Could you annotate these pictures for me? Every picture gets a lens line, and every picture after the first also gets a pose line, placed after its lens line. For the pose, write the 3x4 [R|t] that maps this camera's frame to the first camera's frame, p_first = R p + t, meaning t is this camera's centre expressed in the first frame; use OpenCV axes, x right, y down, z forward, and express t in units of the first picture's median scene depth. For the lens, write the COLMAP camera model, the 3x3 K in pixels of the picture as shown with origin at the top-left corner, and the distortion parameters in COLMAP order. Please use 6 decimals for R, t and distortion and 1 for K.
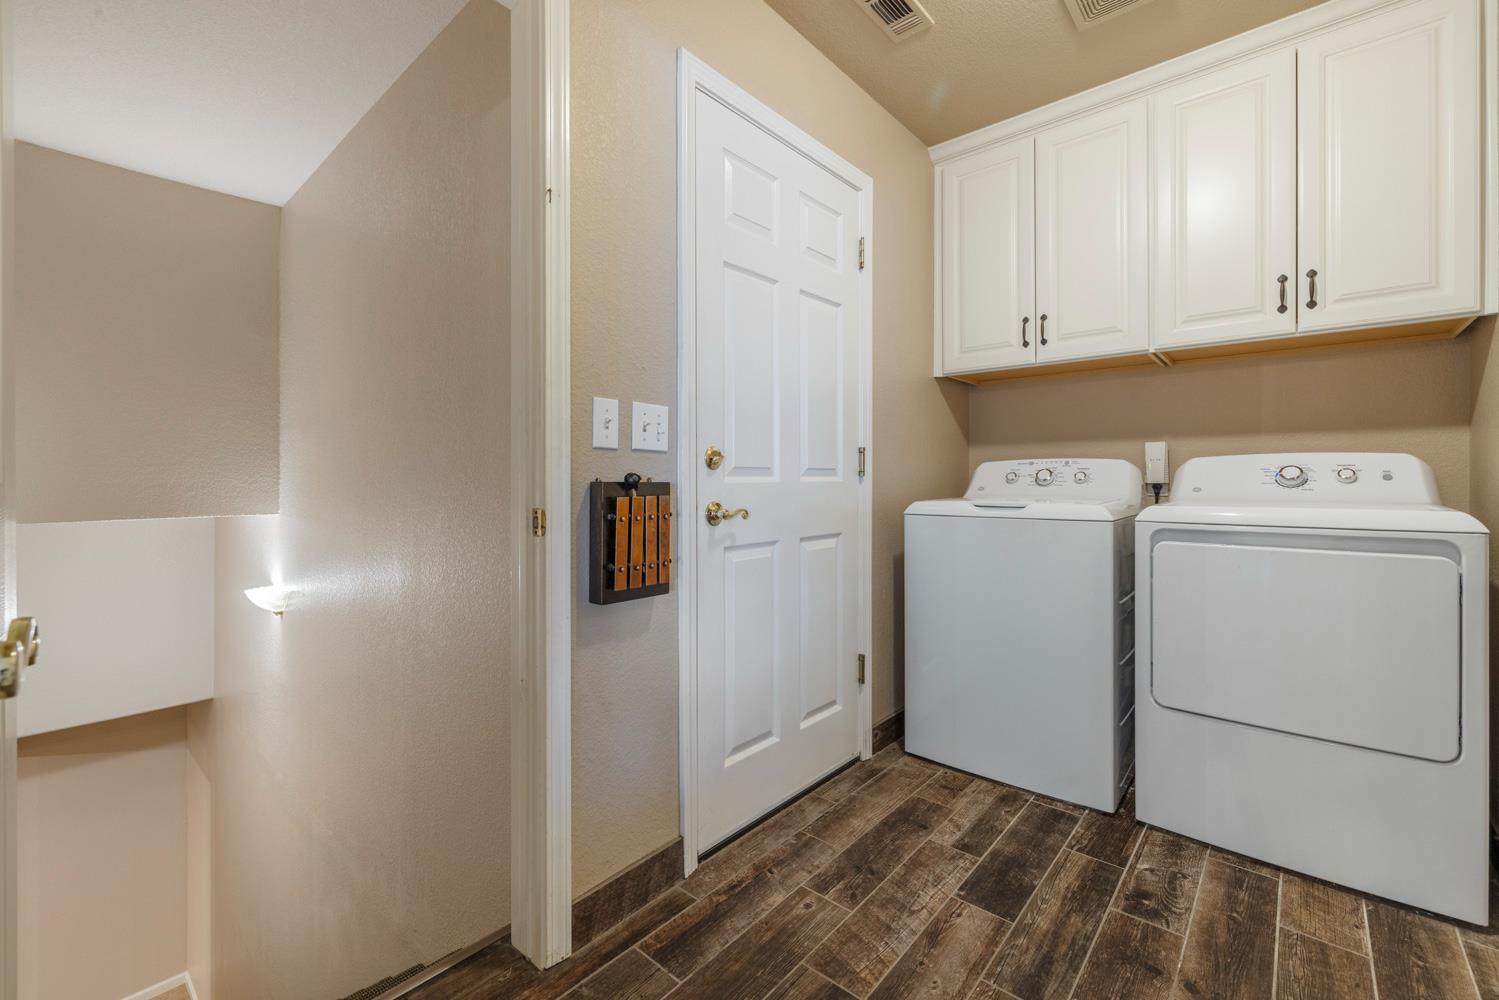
lens RADIAL K [[630.7, 0, 743.0], [0, 630.7, 486.8], [0, 0, 1]] dist [0.004004, -0.001091]
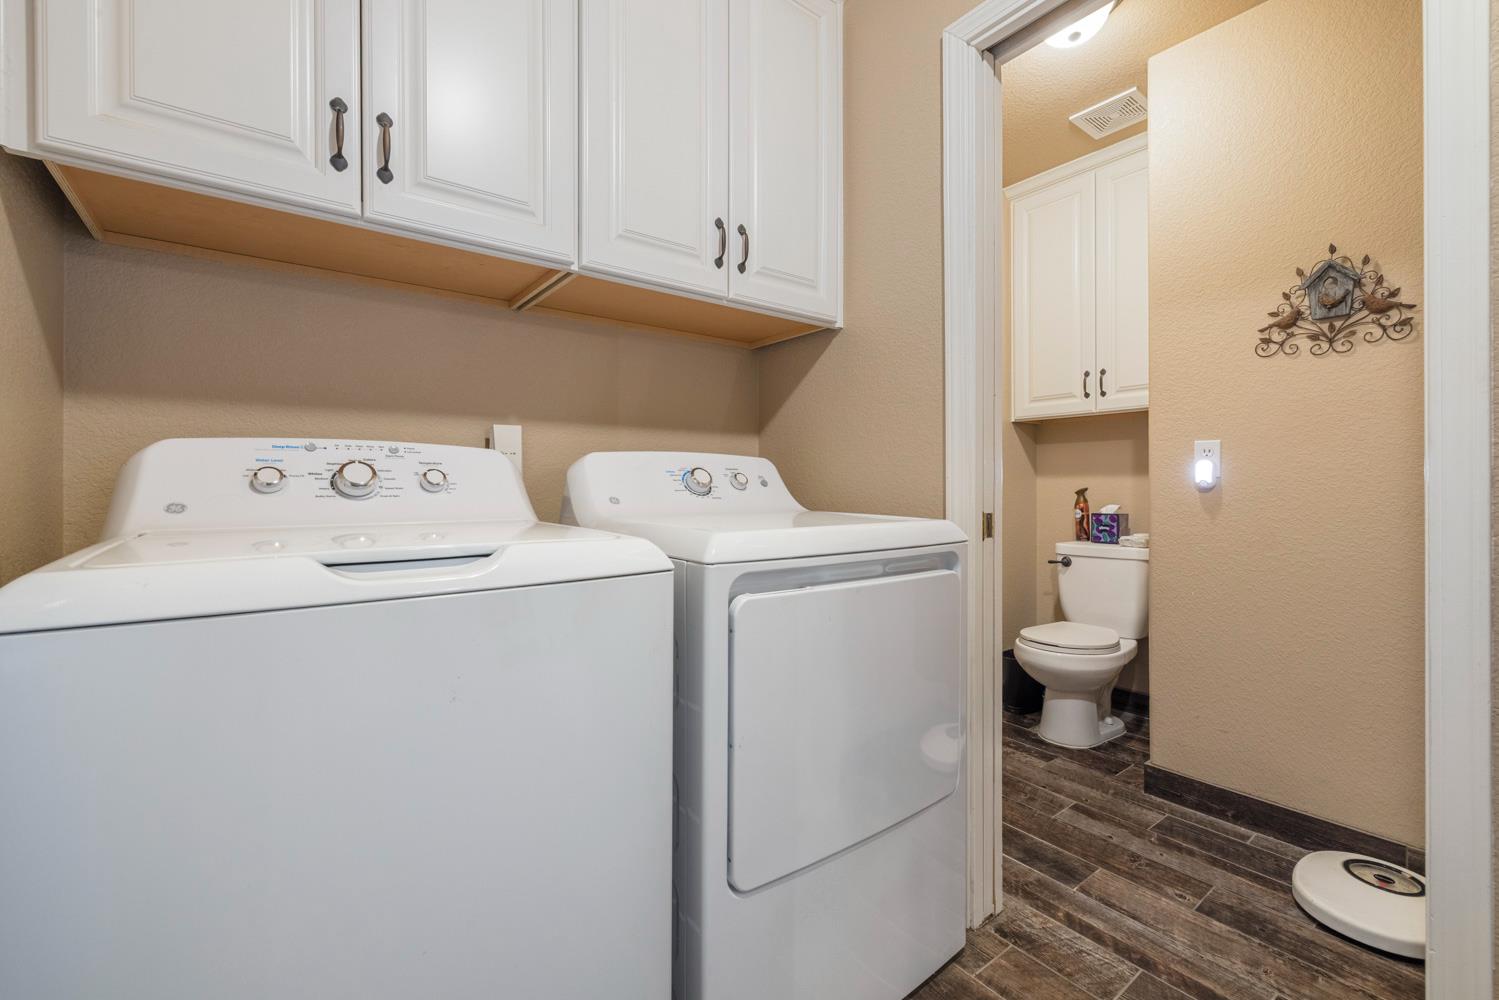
lens RADIAL K [[630.7, 0, 749.8], [0, 630.7, 490.6], [0, 0, 1]] dist [0.004004, -0.001091]
pose [[0.197714, -0.005751, 0.980243, 0.085671], [0.008482, 0.999955, 0.004155, -0.006341], [-0.980223, 0.007493, 0.197754, 0.639022]]
